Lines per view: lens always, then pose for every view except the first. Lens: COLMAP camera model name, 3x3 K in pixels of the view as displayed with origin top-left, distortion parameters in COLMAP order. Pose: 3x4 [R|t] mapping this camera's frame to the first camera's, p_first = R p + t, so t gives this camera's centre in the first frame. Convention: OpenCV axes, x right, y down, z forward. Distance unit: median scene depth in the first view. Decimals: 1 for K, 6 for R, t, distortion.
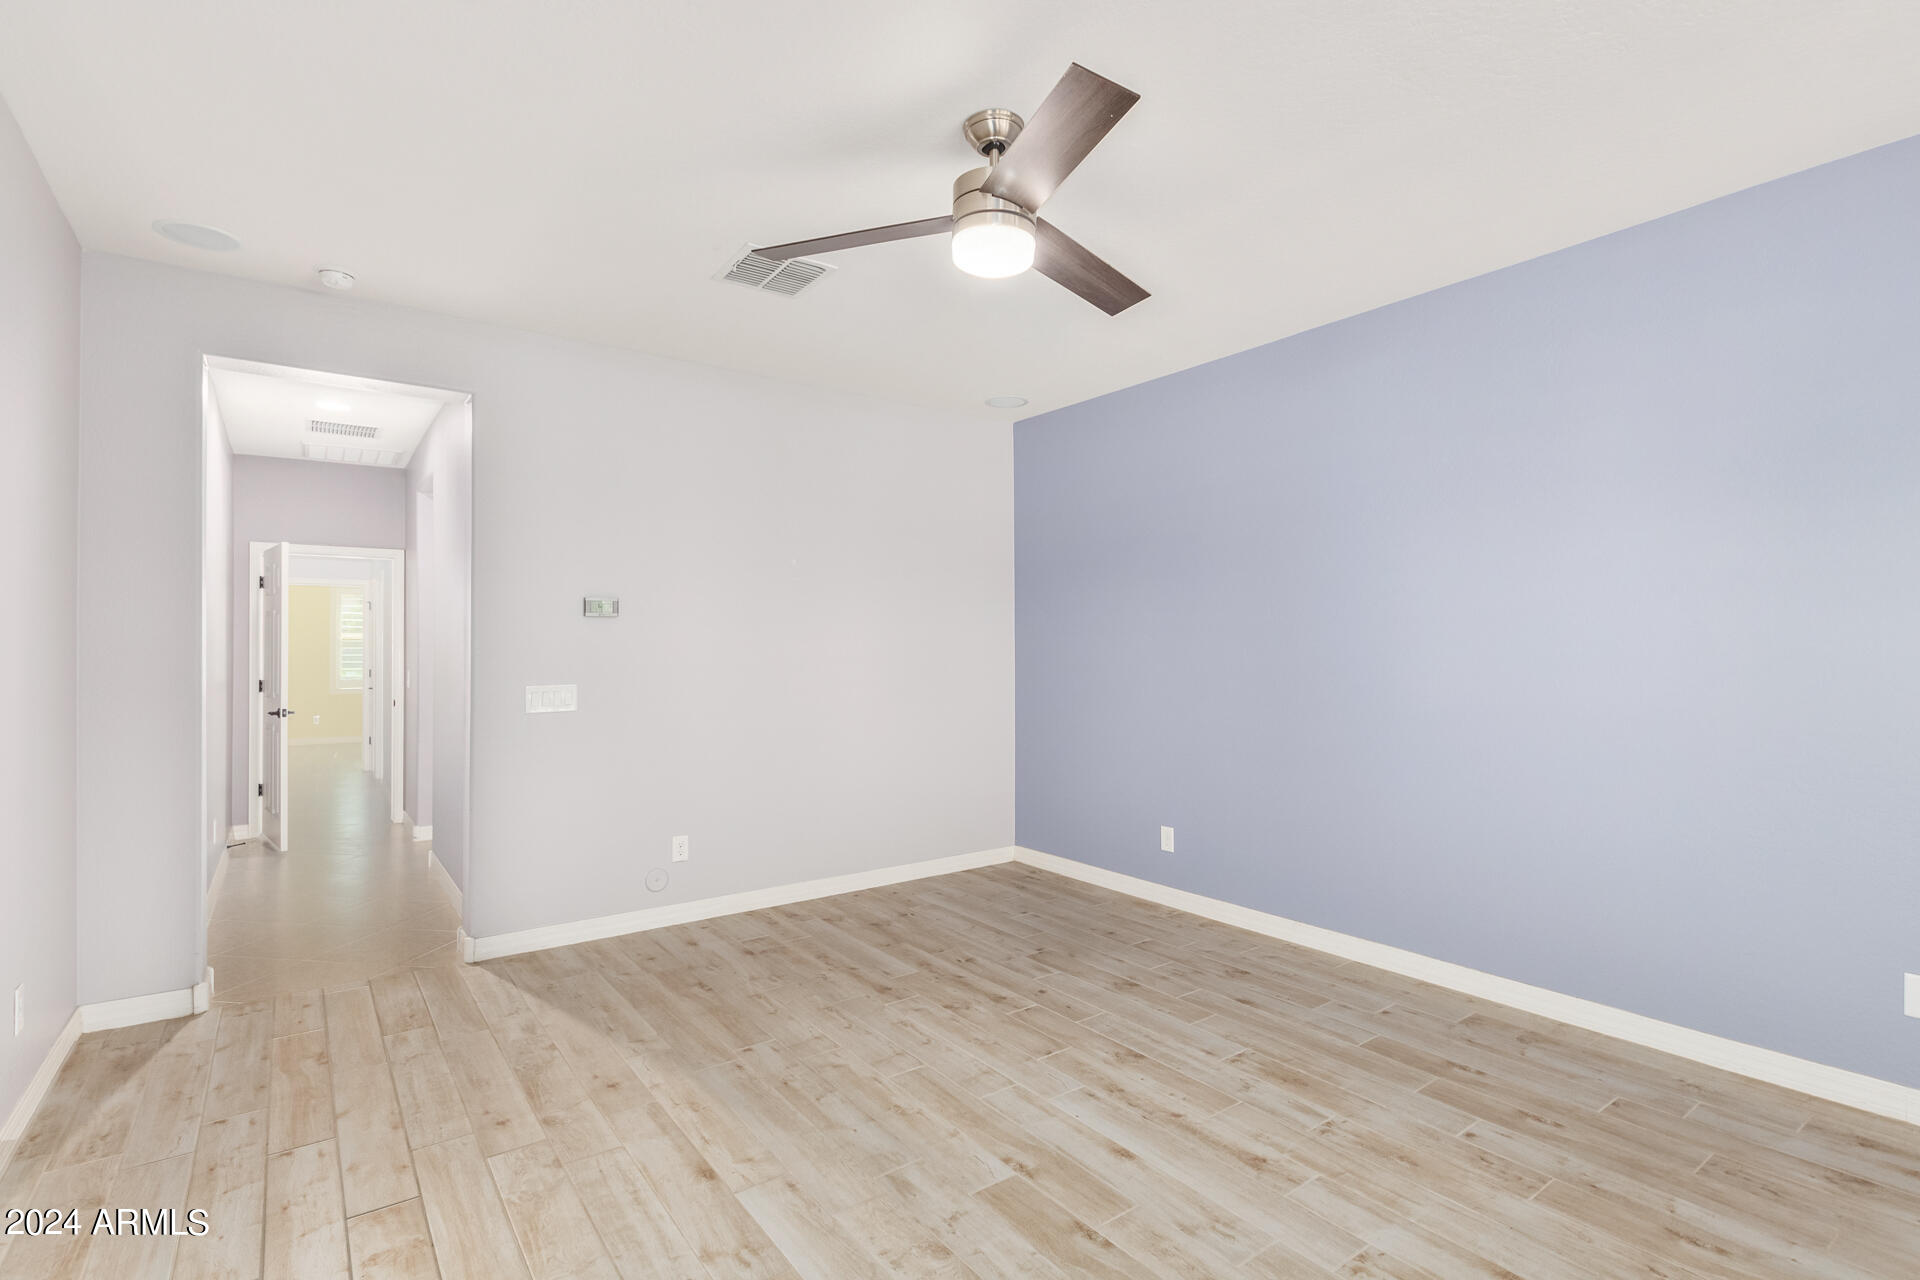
lens RADIAL K [[900.9, 0, 968.8], [0, 900.9, 630.7], [0, 0, 1]] dist [0.007115, -0.003583]
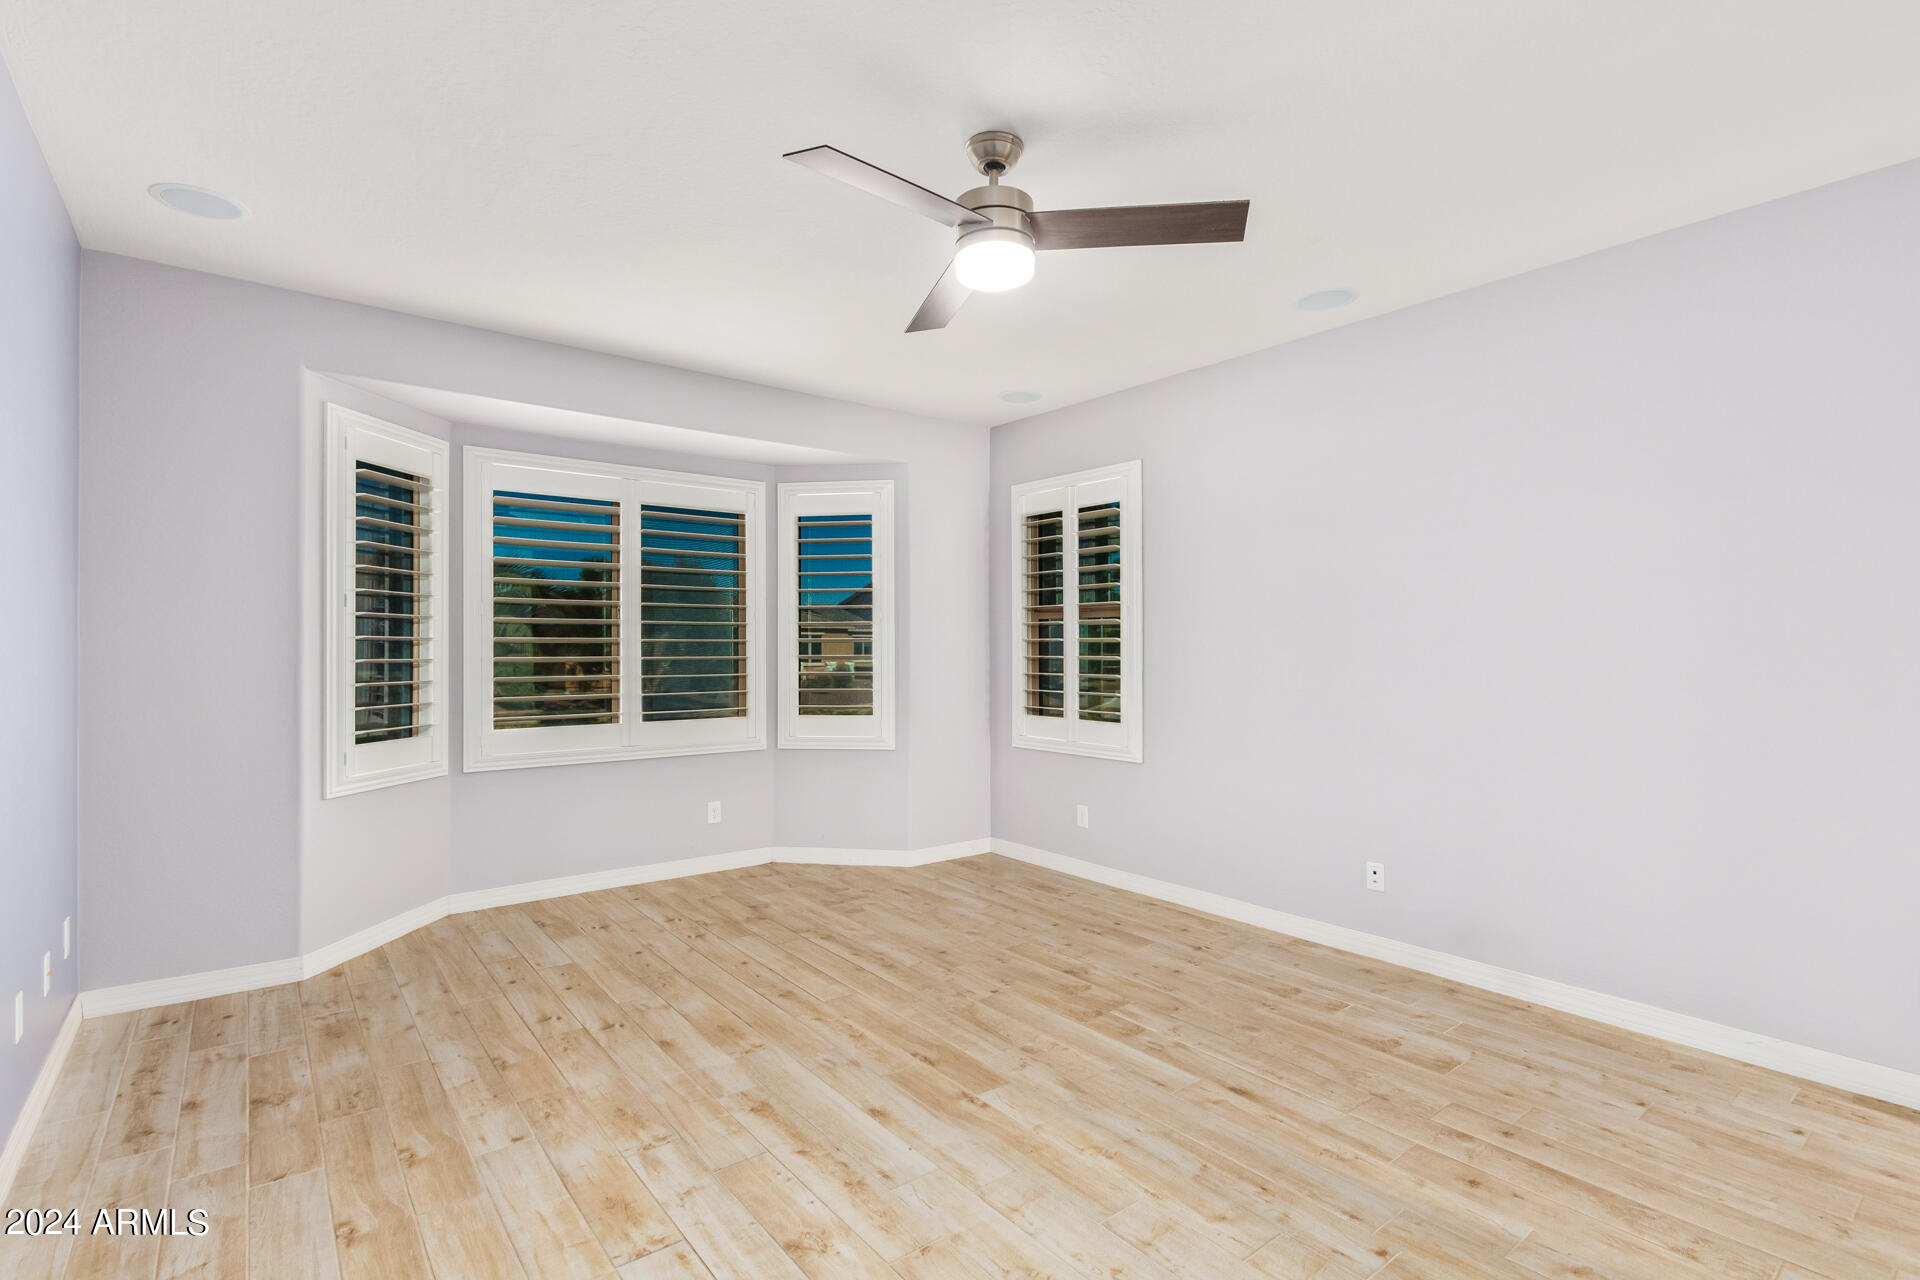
lens RADIAL K [[900.9, 0, 951.1], [0, 900.9, 649.6], [0, 0, 1]] dist [0.007115, -0.003583]
pose [[-0.999865, 0.001961, -0.016313, 0.086921], [0.002302, 0.999779, -0.020903, 0.040818], [0.016269, -0.020937, -0.999648, 1.829465]]
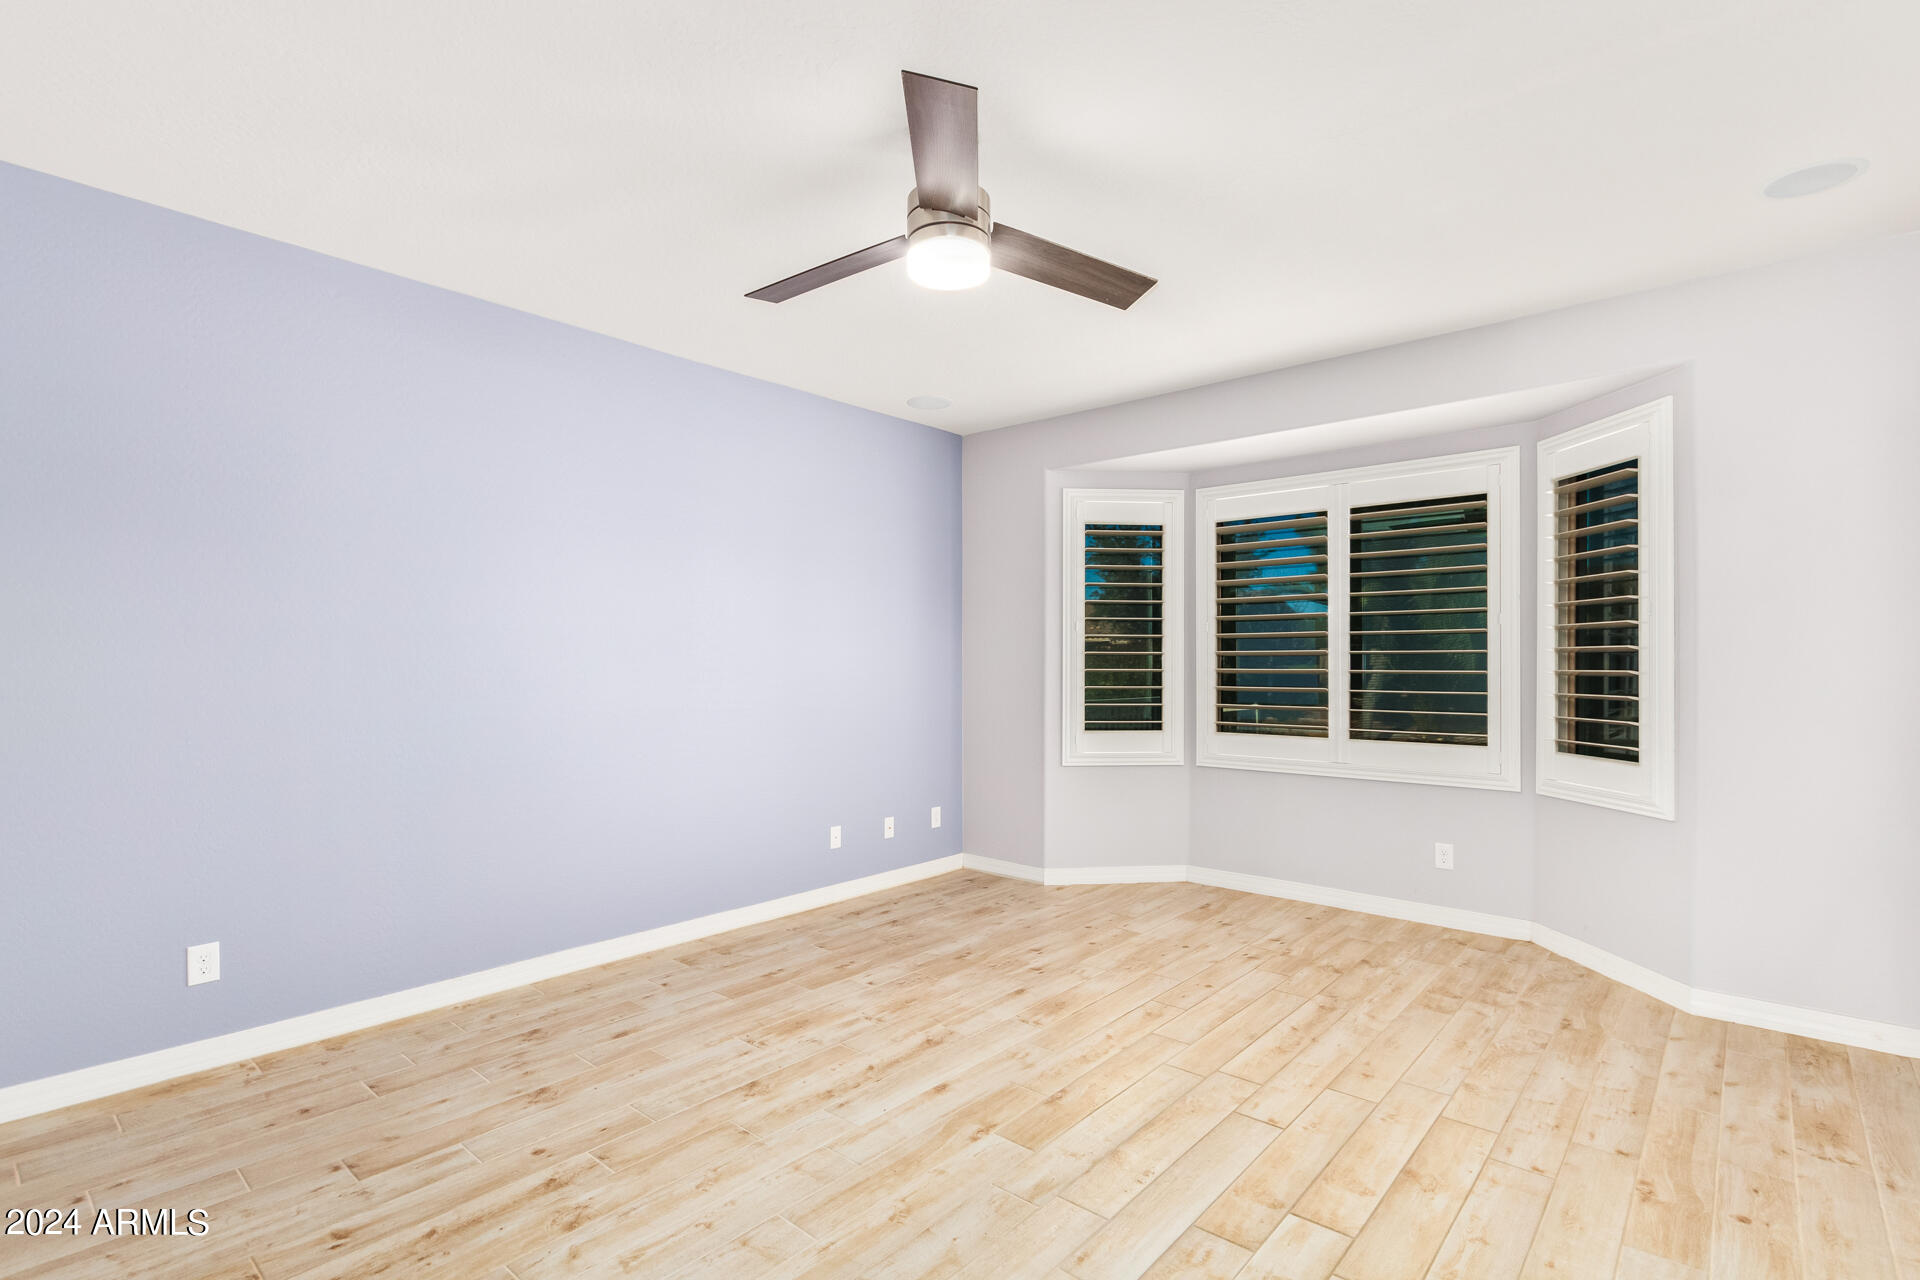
lens RADIAL K [[900.9, 0, 956.1], [0, 900.9, 668.1], [0, 0, 1]] dist [0.007115, -0.003583]
pose [[-0.209819, -0.007412, 0.977712, -0.854050], [-0.022631, 0.999740, 0.002722, 0.024406], [-0.977478, -0.021555, -0.209932, 1.082556]]
